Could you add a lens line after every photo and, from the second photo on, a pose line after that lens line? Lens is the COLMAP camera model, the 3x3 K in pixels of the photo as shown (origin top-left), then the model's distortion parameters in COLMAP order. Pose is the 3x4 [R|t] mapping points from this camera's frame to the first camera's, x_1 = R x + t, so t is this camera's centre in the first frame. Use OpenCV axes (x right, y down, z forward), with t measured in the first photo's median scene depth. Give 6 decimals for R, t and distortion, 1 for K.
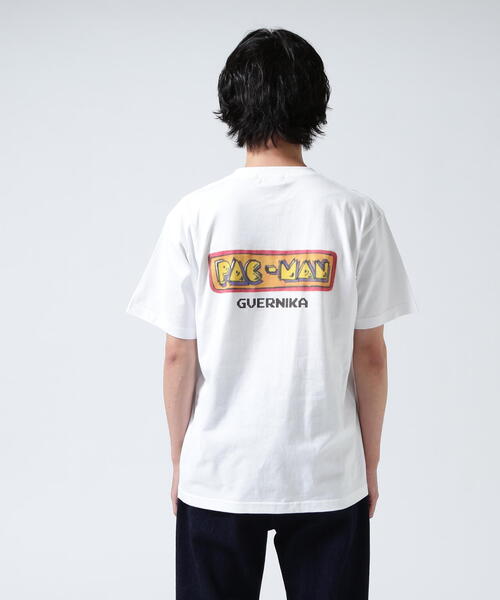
lens RADIAL K [[1116.6, 0, 250.0], [0, 1116.6, 300.0], [0, 0, 1]] dist [0.368675, 0.003277]
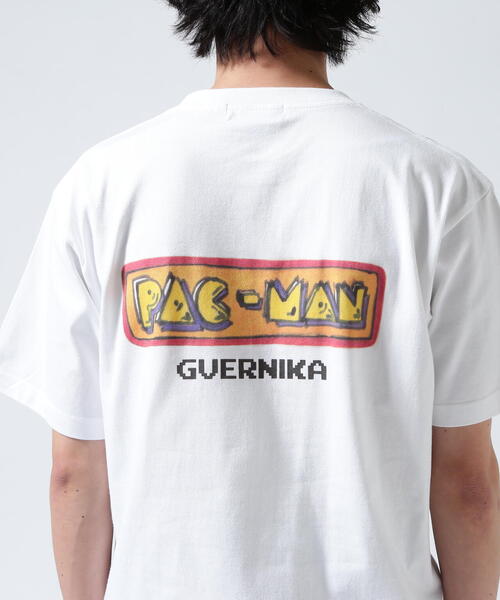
lens RADIAL K [[1220.0, 0, 264.4], [0, 1220.0, 300.0], [0, 0, 1]] dist [0.995938, -5.709771]
pose [[0.997509, 0.016248, -0.068650, 0.061063], [-0.019781, 0.998498, -0.051100, -0.000226], [0.067716, 0.052330, 0.996331, 0.472212]]
